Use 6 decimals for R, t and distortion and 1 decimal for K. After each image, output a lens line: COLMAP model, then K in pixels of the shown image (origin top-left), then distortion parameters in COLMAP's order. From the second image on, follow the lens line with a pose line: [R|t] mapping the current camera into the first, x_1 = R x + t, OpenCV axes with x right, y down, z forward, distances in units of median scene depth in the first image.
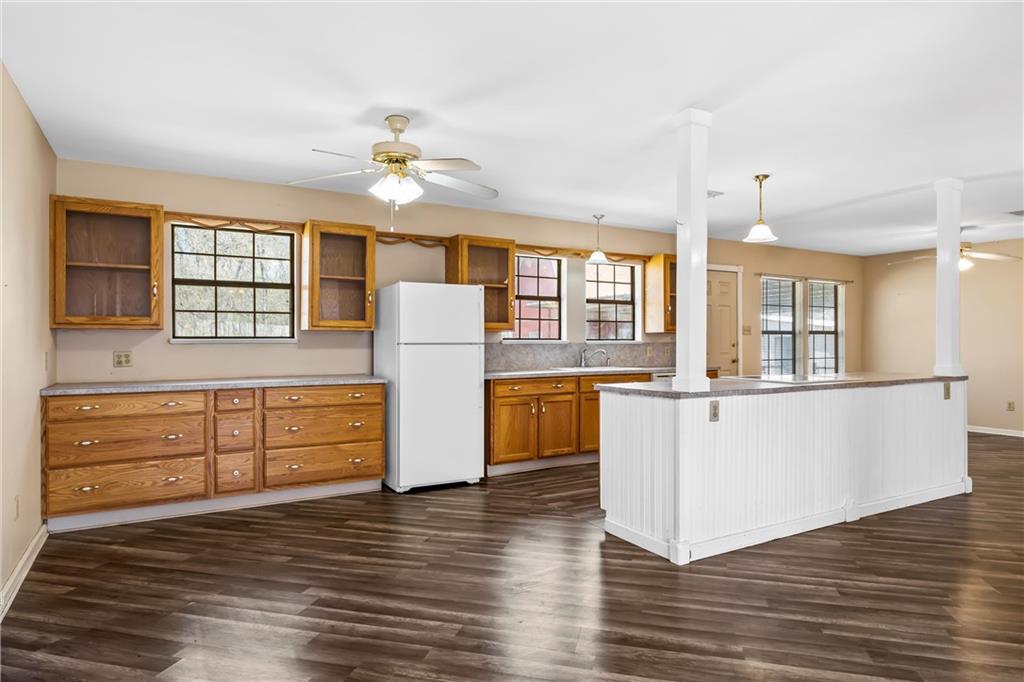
lens RADIAL K [[597.0, 0, 512.0], [0, 597.0, 341.0], [0, 0, 1]] dist [0.005400, 0.000465]
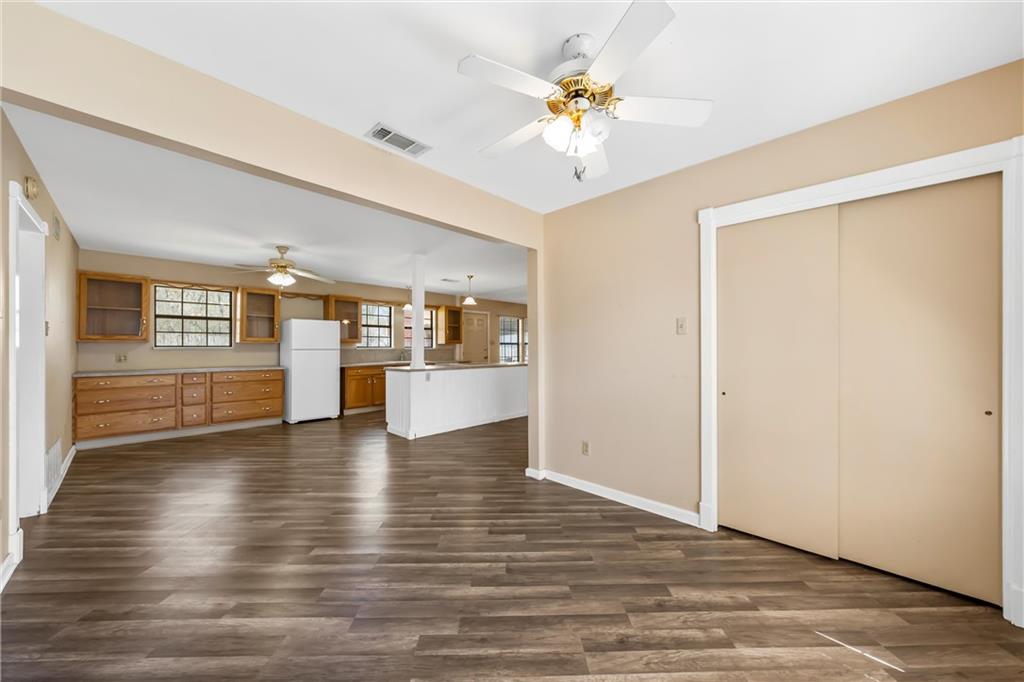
lens RADIAL K [[373.0, 0, 513.9], [0, 373.0, 344.7], [0, 0, 1]] dist [-0.000050, -0.000013]
pose [[0.963140, 0.002148, 0.268992, 0.194673], [-0.000023, 0.999969, -0.007905, -0.001802], [-0.269000, 0.007607, 0.963110, -0.412714]]
